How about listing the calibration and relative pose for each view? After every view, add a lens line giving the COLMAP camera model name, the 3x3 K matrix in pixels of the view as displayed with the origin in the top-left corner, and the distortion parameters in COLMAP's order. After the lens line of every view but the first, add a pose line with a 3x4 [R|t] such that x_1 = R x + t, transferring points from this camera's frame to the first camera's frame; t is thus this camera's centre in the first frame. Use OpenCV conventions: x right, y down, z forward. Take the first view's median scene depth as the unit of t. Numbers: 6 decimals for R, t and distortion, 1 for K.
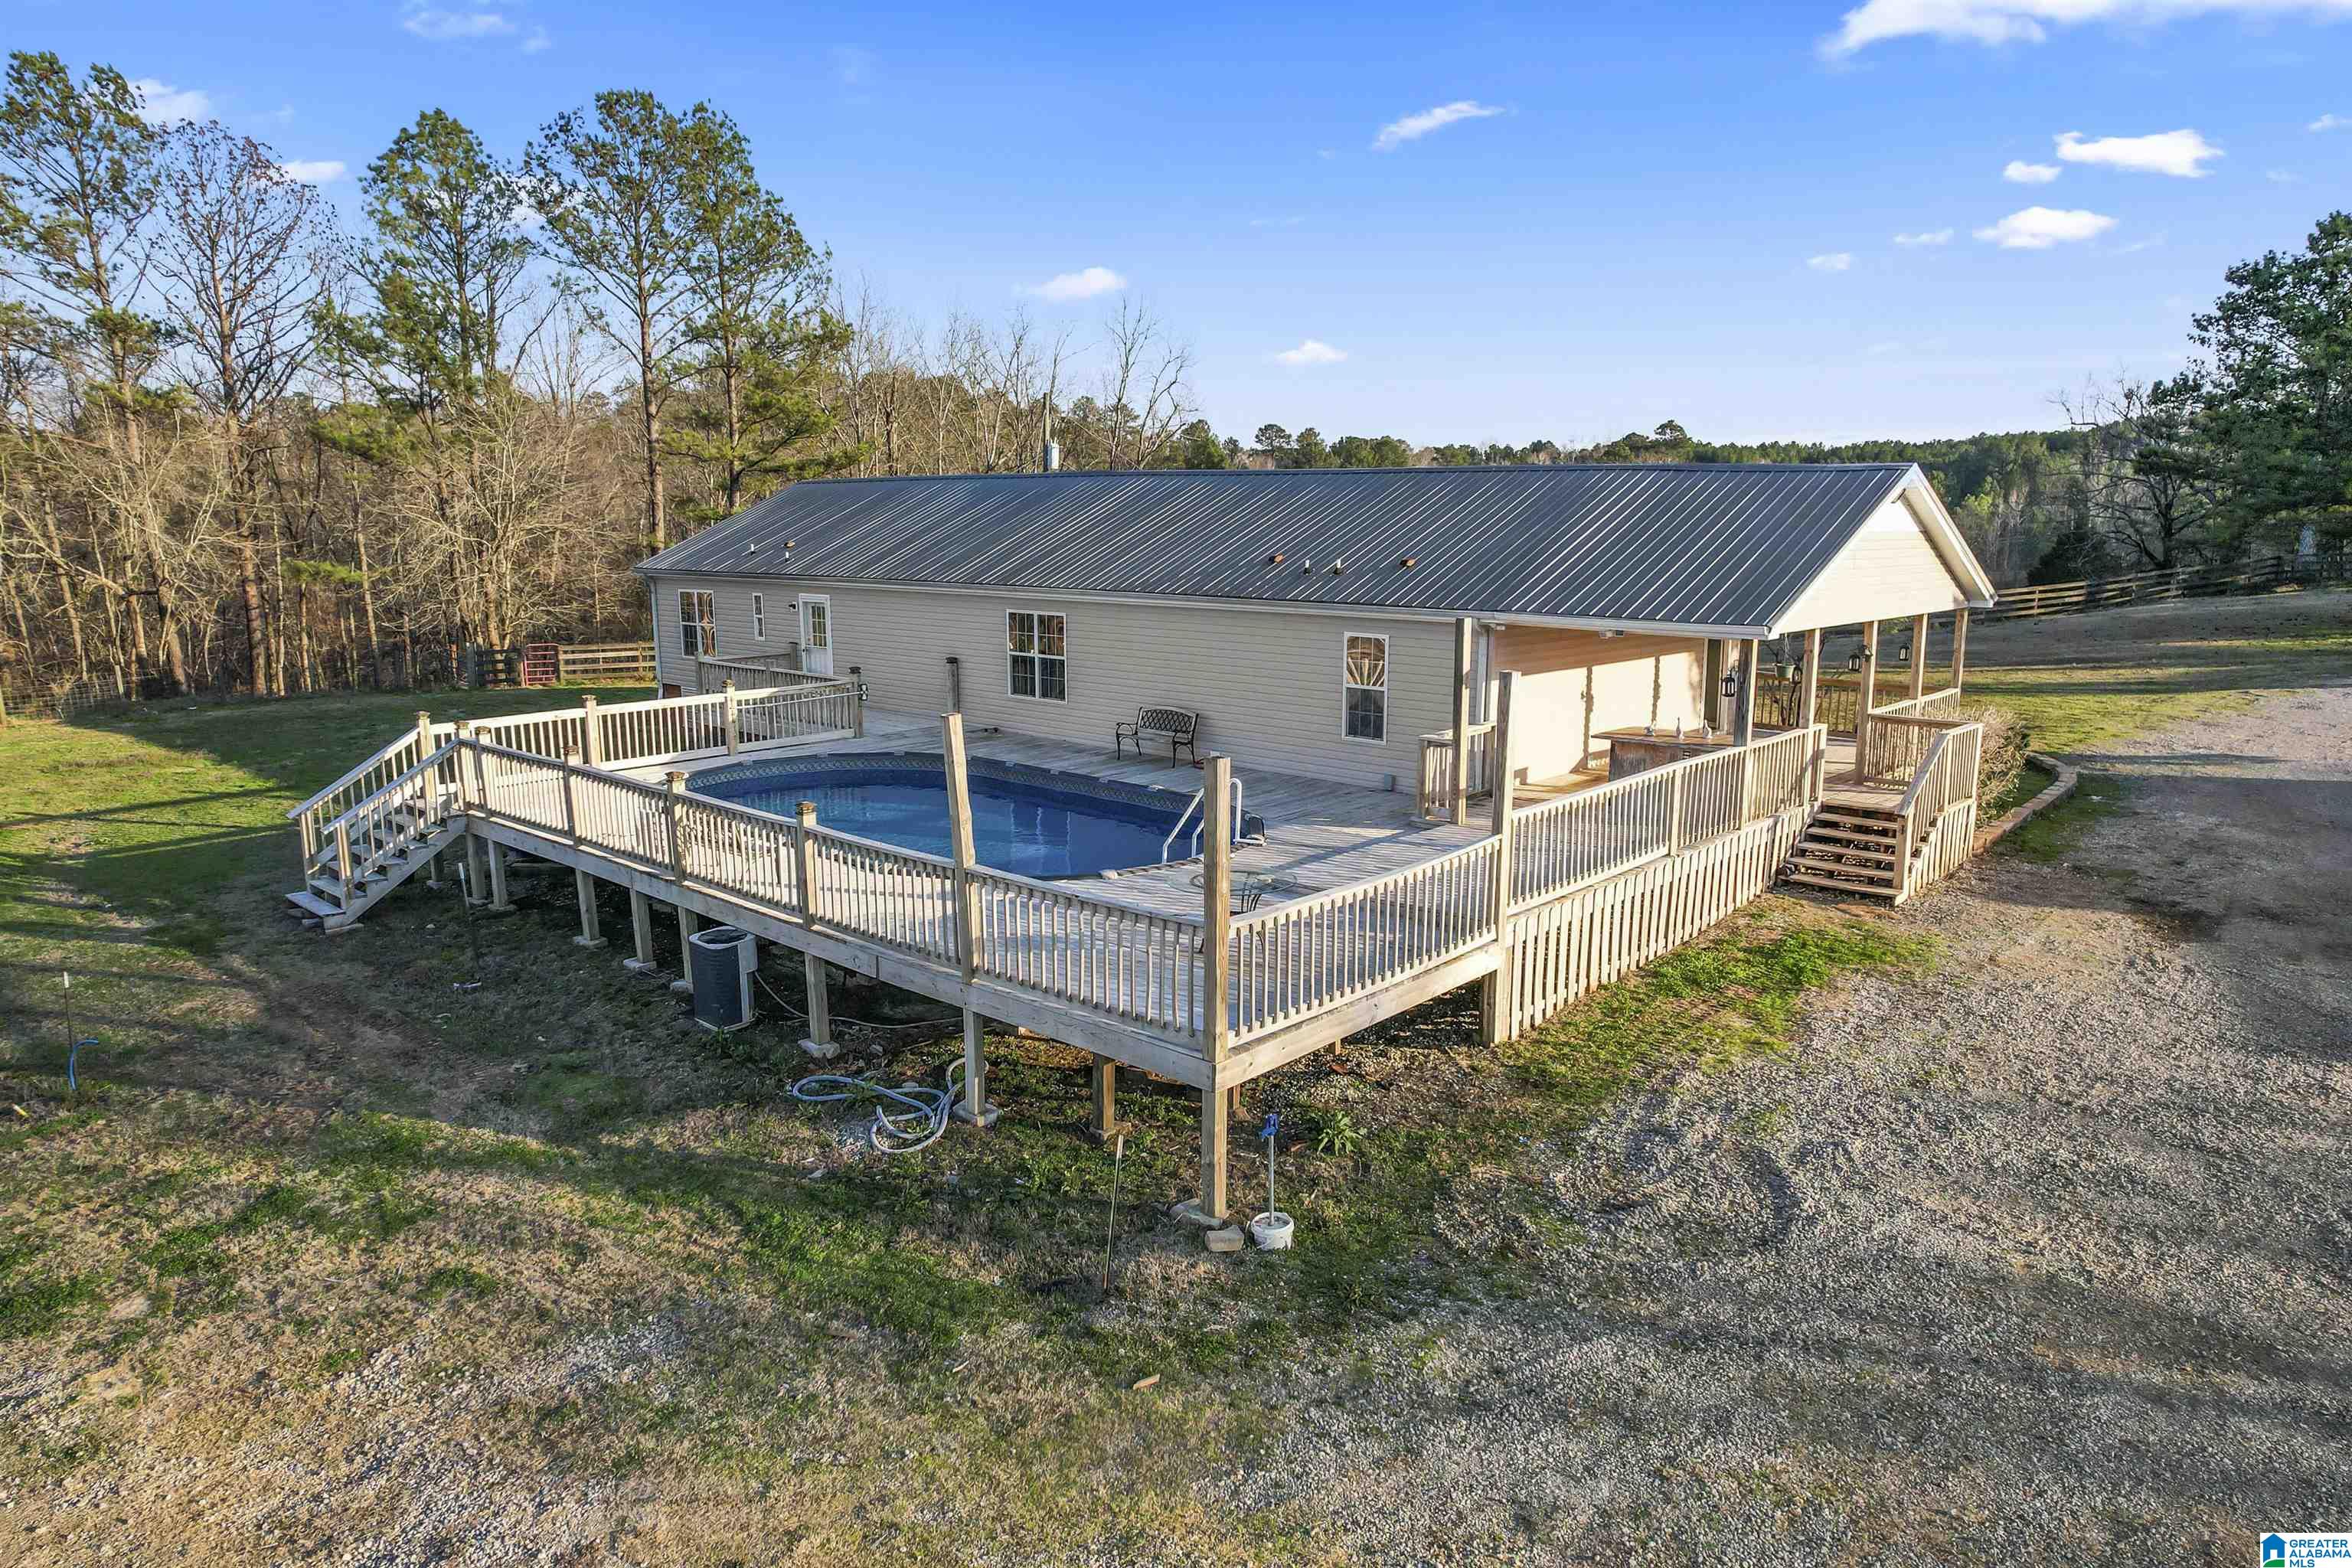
lens RADIAL K [[1498.4, 0, 1200.2], [0, 1498.4, 783.4], [0, 0, 1]] dist [-0.073705, 0.068559]
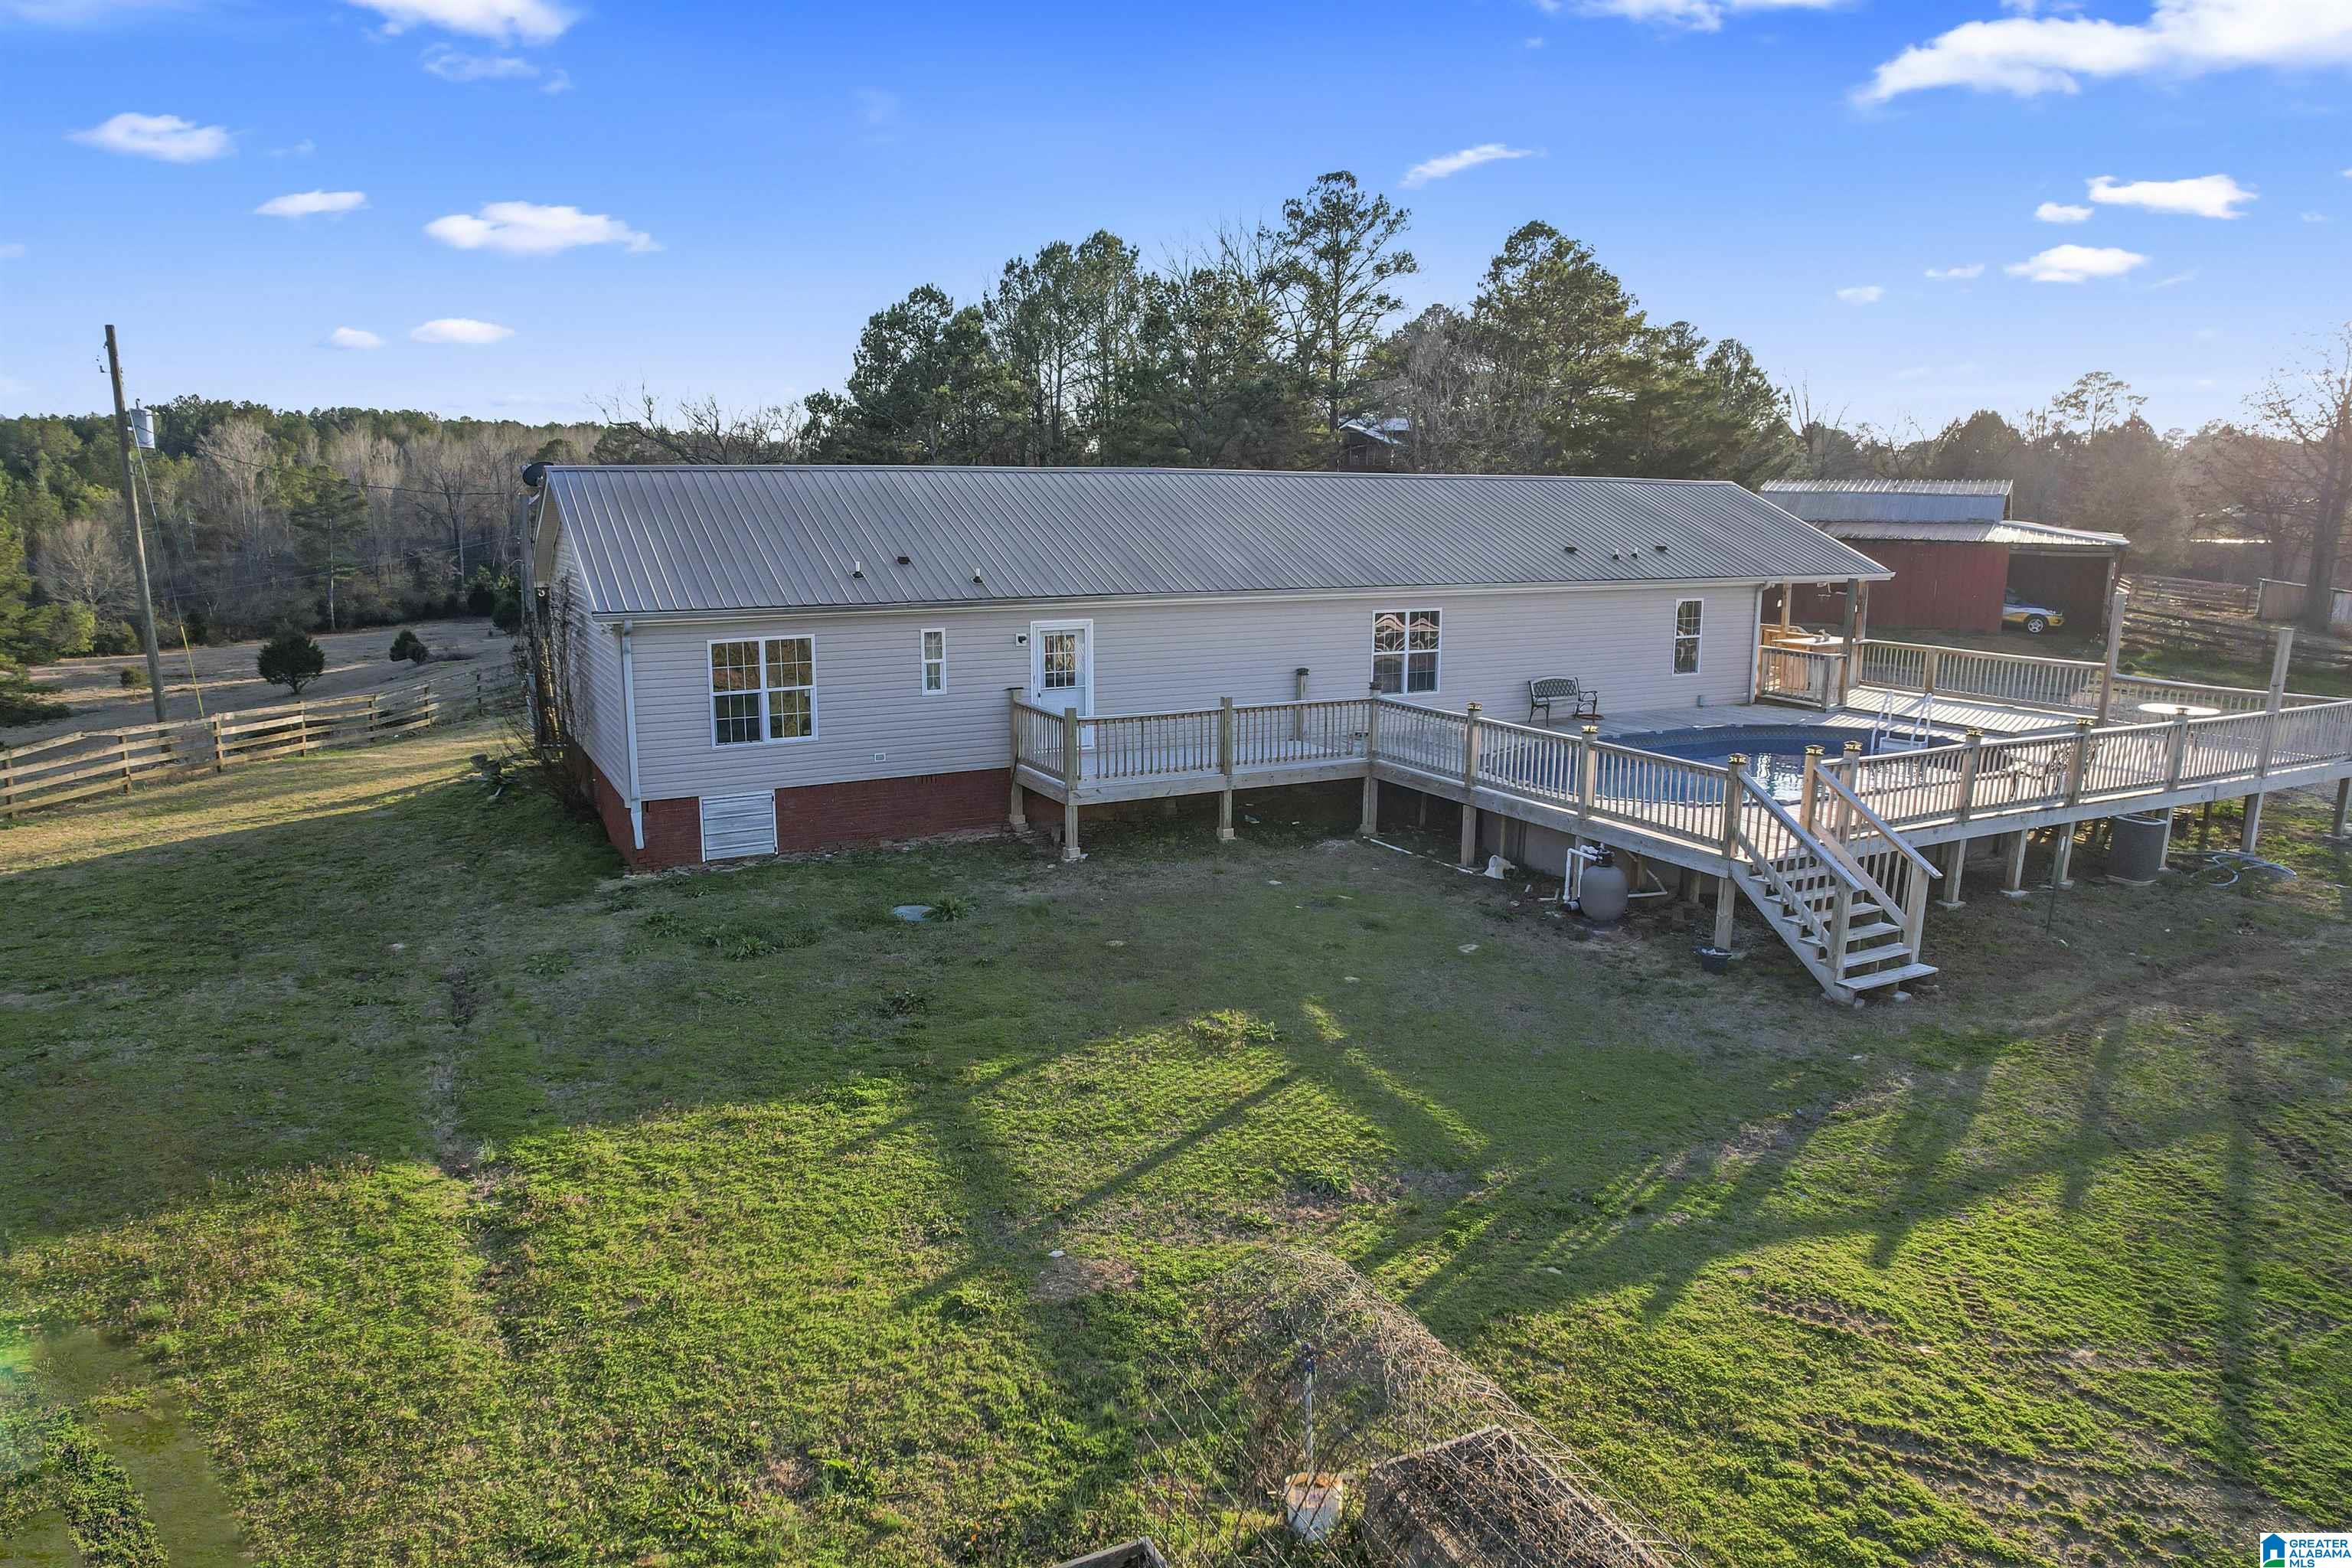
lens RADIAL K [[1473.8, 0, 1176.0], [0, 1473.8, 784.0], [0, 0, 1]] dist [-0.030873, -0.001901]
pose [[0.340098, -0.176047, 0.923764, -1.097333], [0.167759, 0.977921, 0.124605, -0.147278], [-0.925305, 0.112592, 0.362123, 0.775194]]
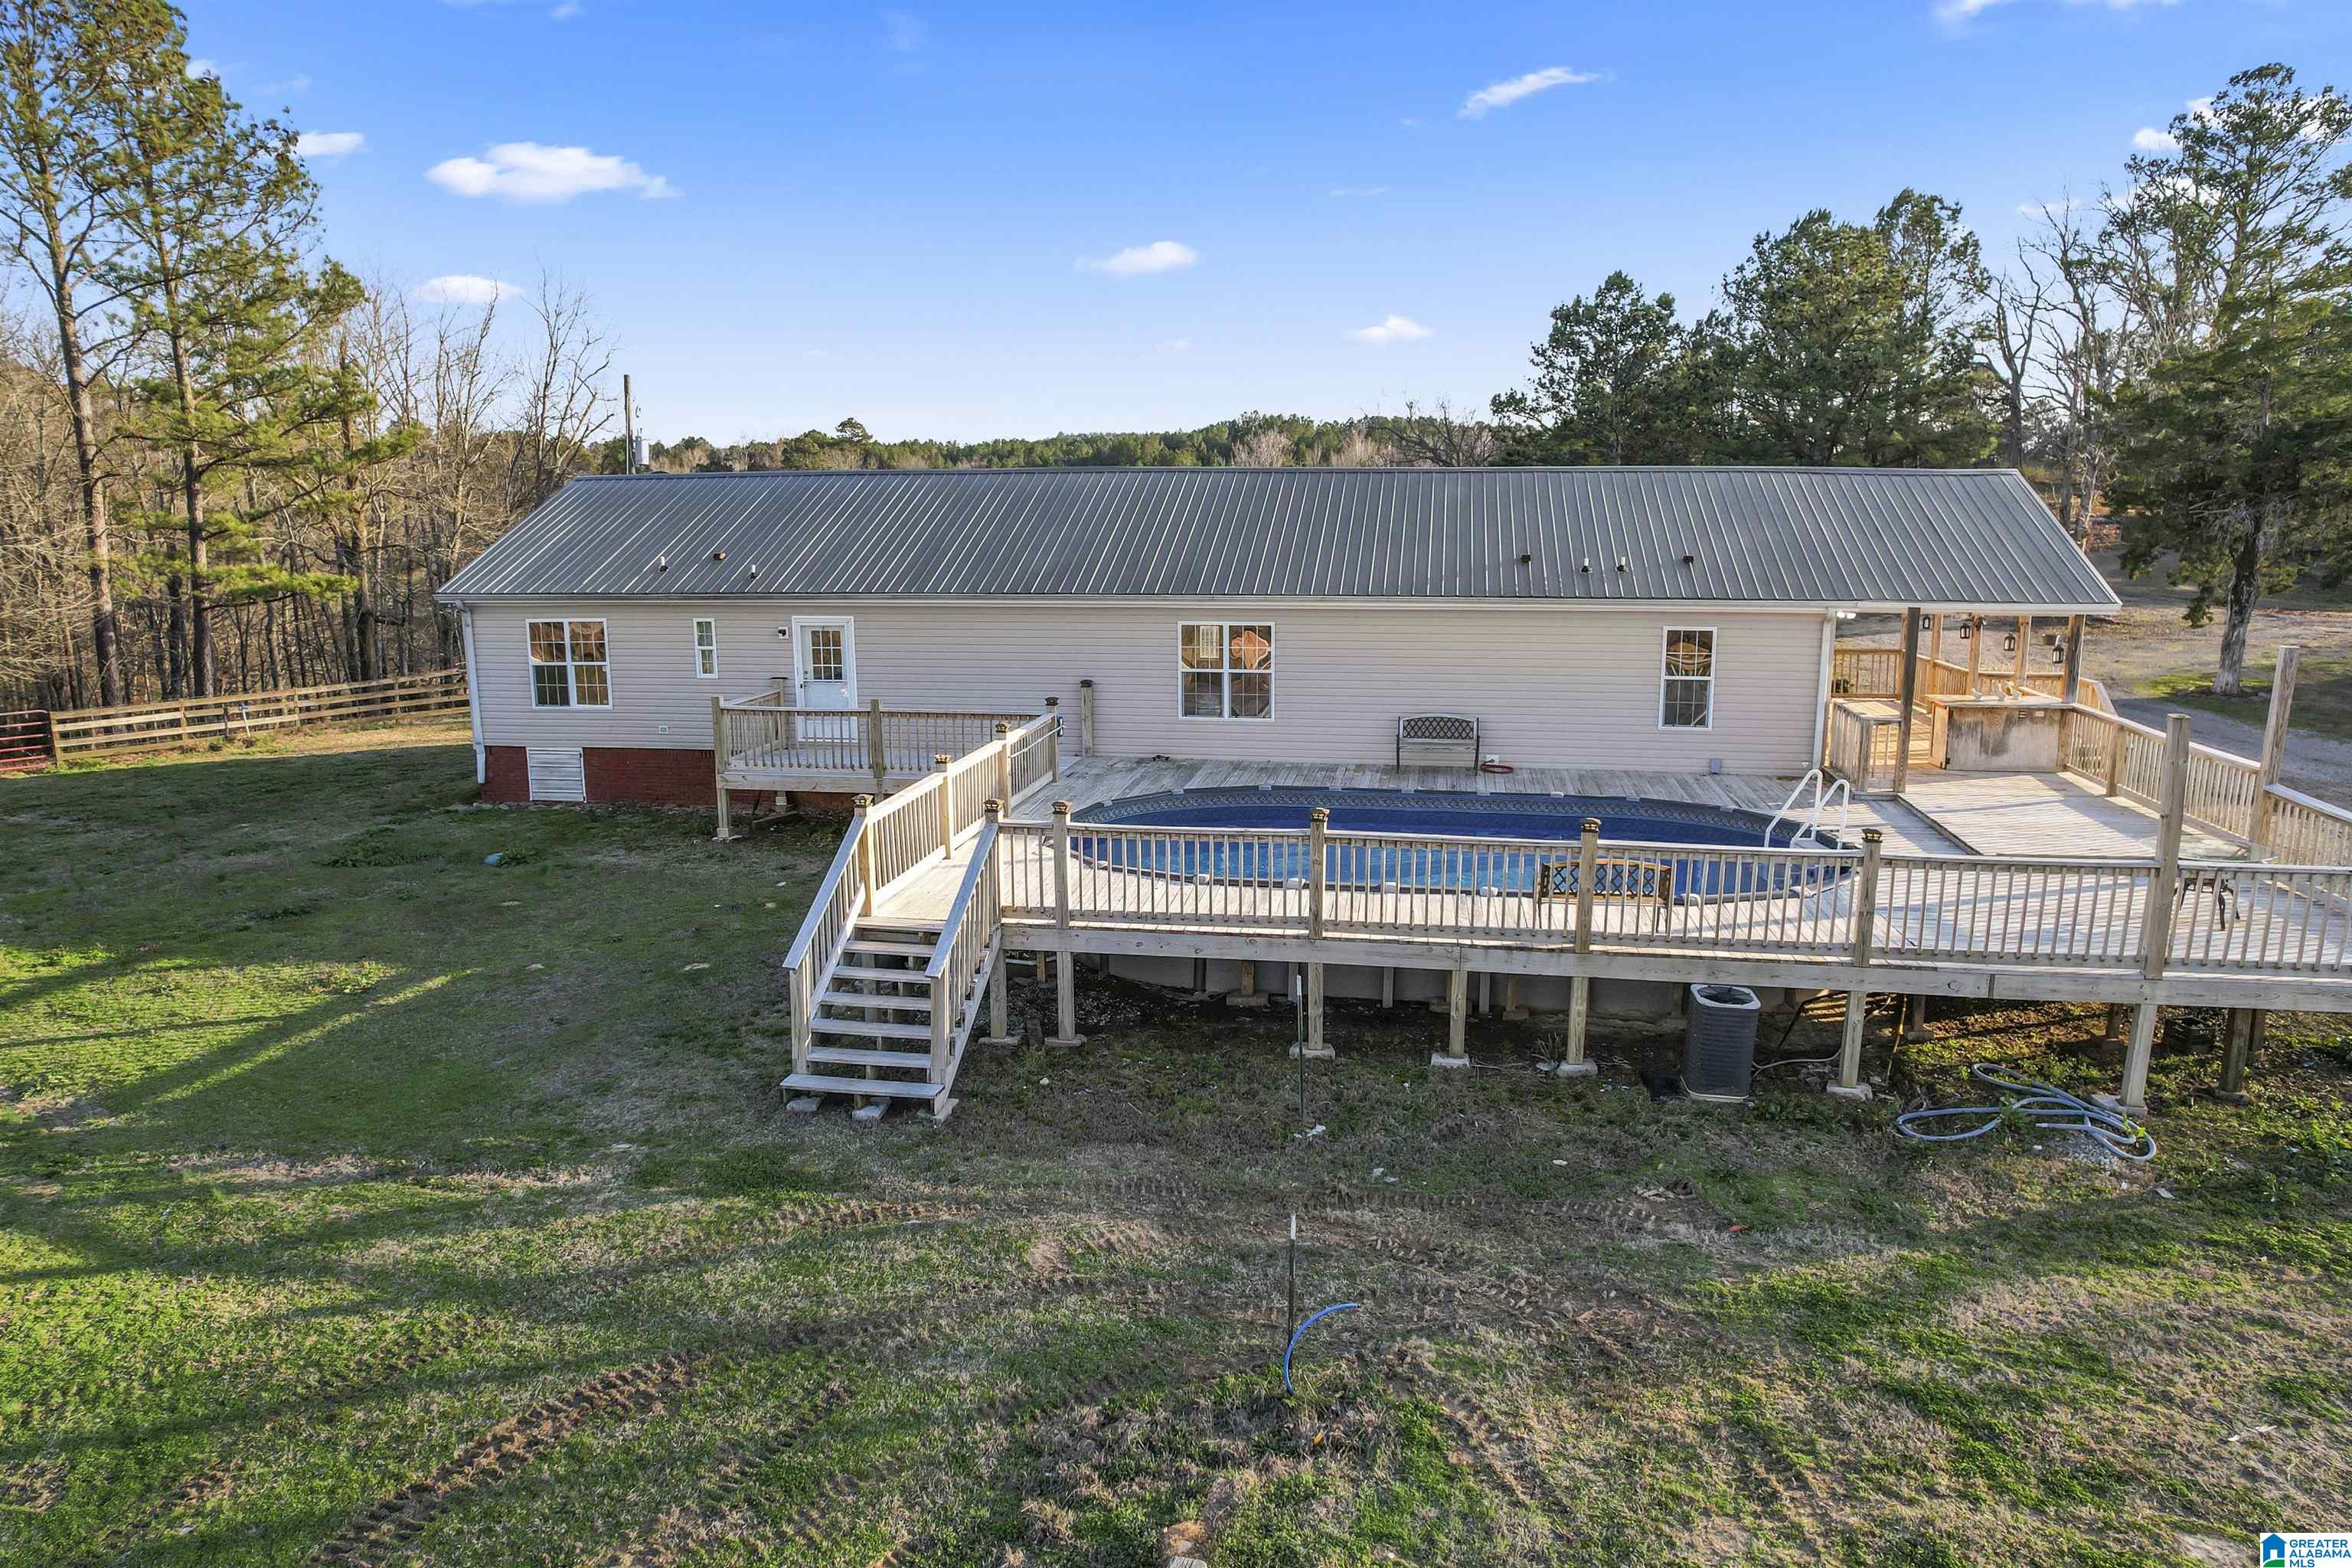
lens RADIAL K [[1498.4, 0, 1200.2], [0, 1498.4, 783.4], [0, 0, 1]] dist [-0.073705, 0.068559]
pose [[0.844509, -0.102309, 0.525677, -0.598349], [0.101399, 0.994374, 0.030631, -0.046494], [-0.525854, 0.027435, 0.850132, 0.236996]]
